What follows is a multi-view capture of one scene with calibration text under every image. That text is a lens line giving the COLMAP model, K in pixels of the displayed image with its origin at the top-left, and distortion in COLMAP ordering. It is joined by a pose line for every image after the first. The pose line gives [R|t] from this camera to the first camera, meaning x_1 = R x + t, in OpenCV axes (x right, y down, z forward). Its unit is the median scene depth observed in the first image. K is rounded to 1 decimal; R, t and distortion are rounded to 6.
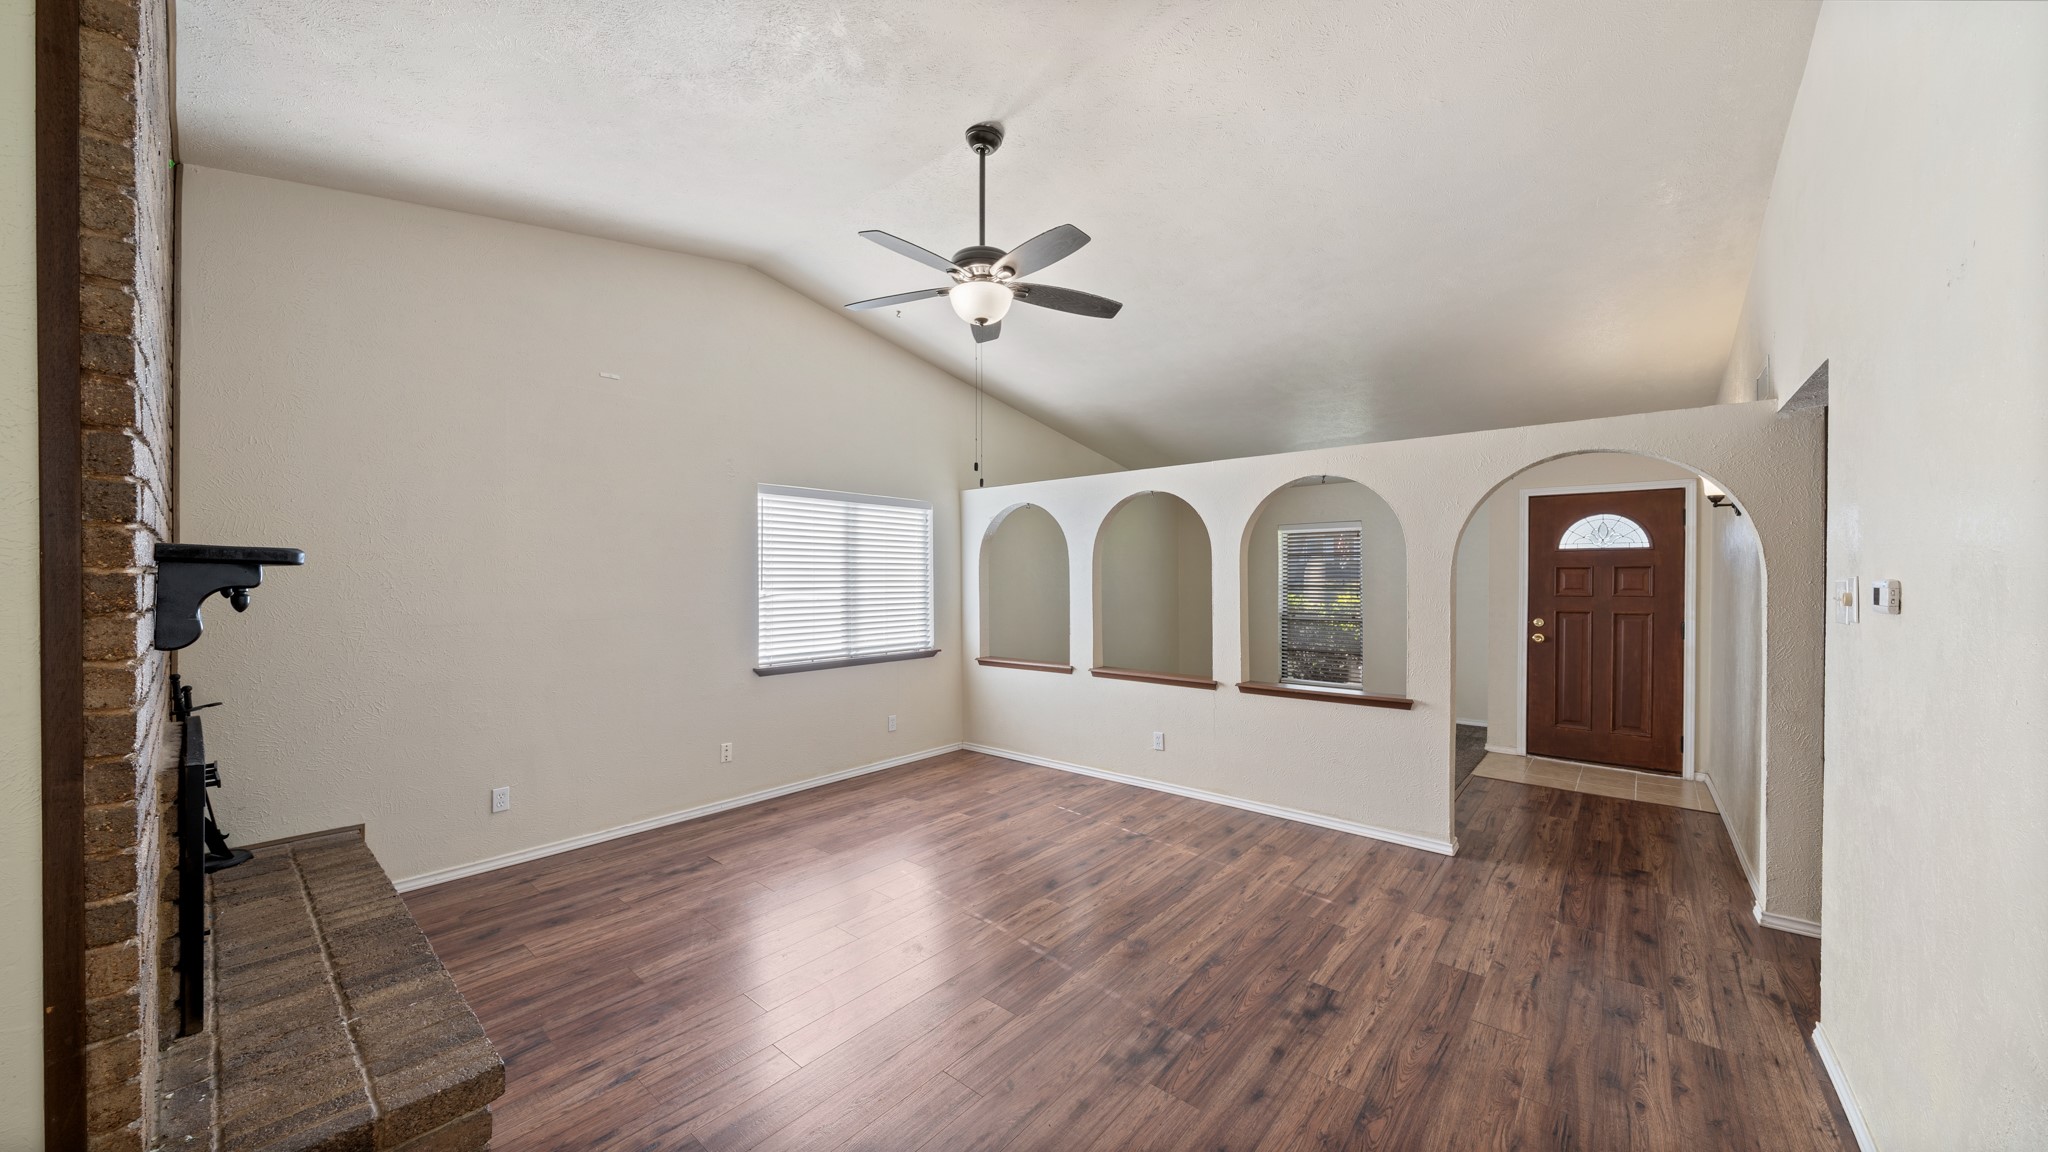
lens RADIAL K [[708.3, 0, 1018.4], [0, 708.3, 583.4], [0, 0, 1]] dist [-0.002051, -0.000183]
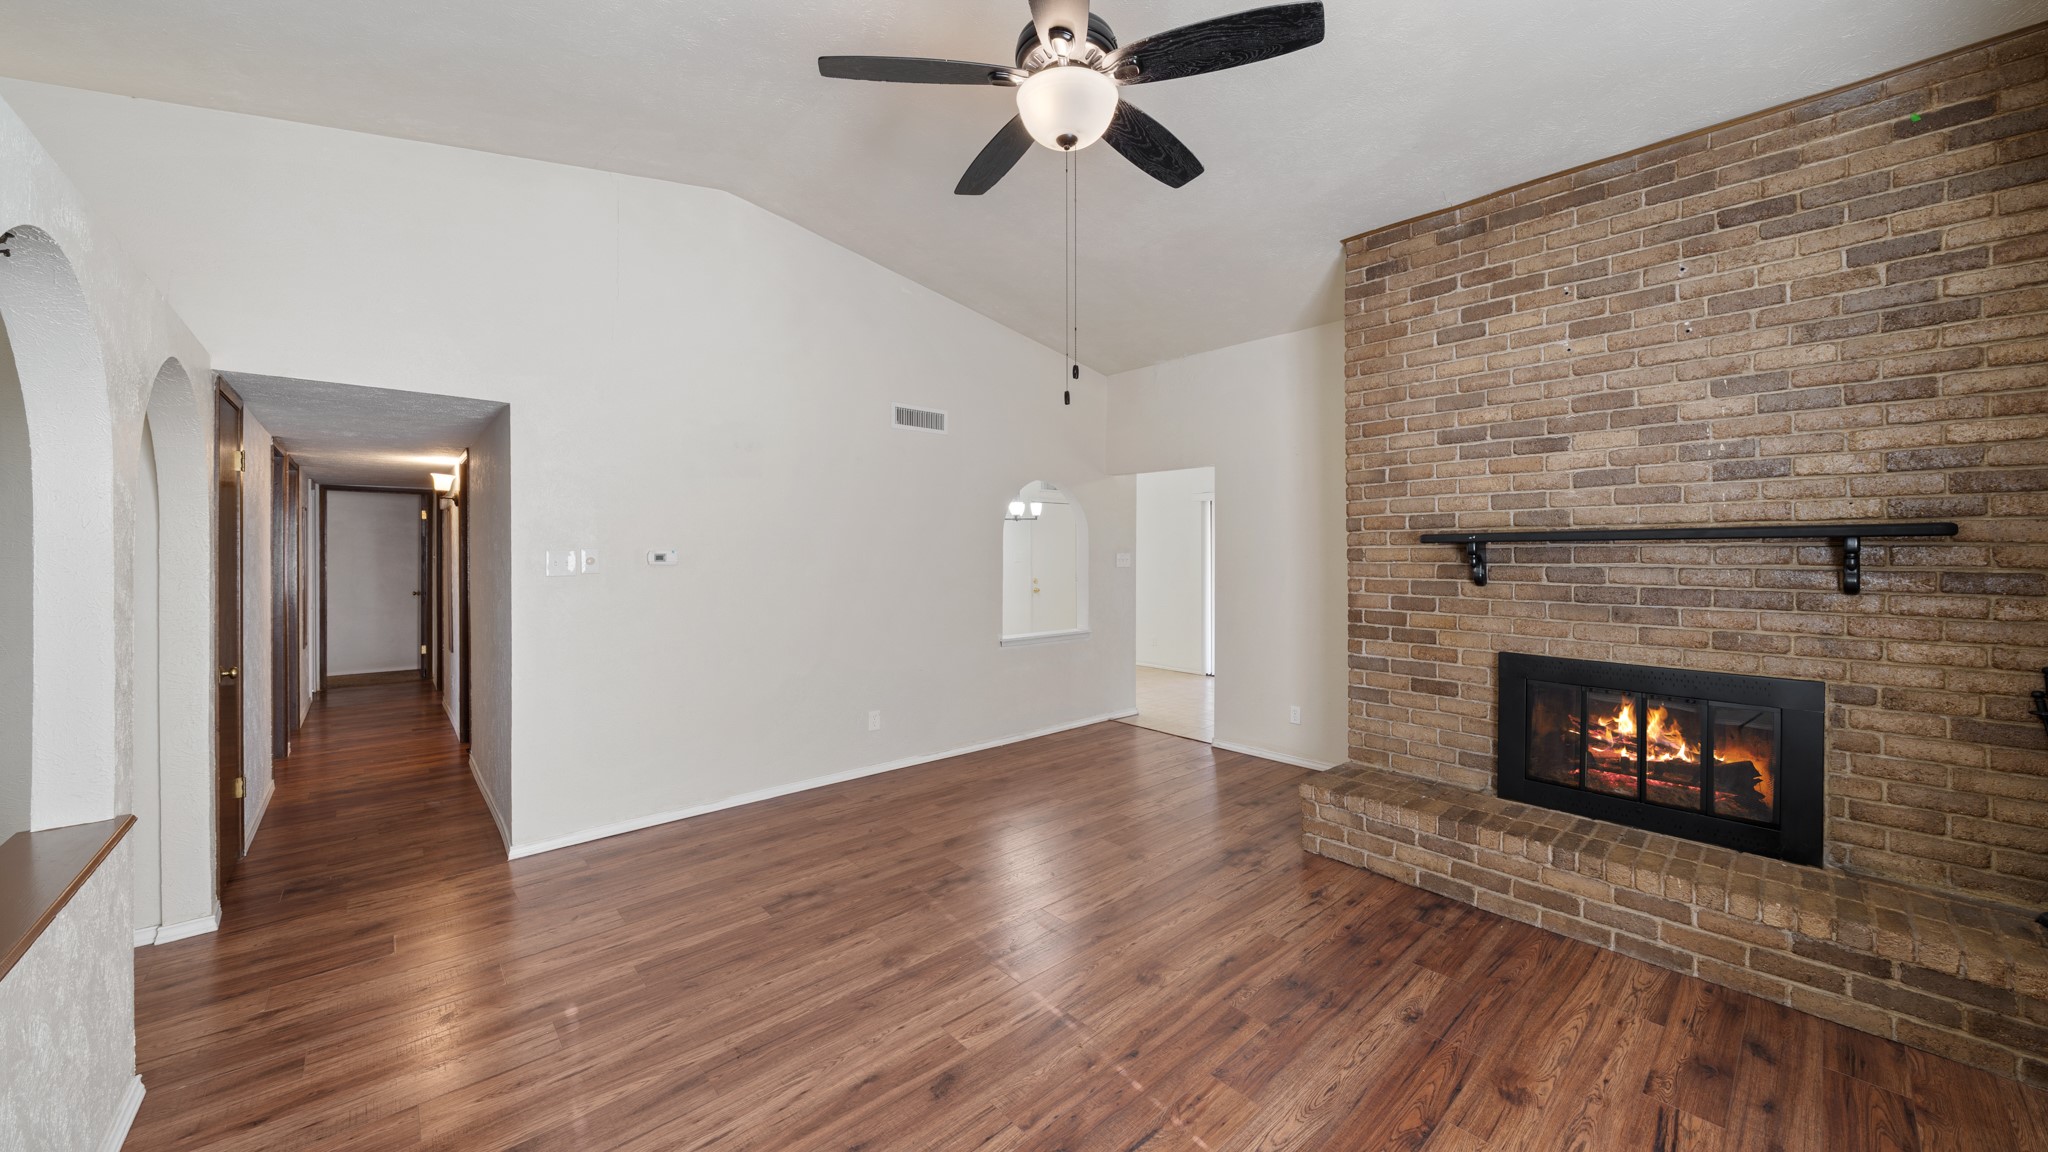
lens RADIAL K [[722.9, 0, 1020.5], [0, 722.9, 545.8], [0, 0, 1]] dist [-0.002876, -0.000307]
pose [[-0.991362, -0.000471, 0.131150, -0.097708], [-0.000097, 0.999996, 0.002855, -0.014277], [-0.131151, 0.002818, -0.991358, 1.682950]]
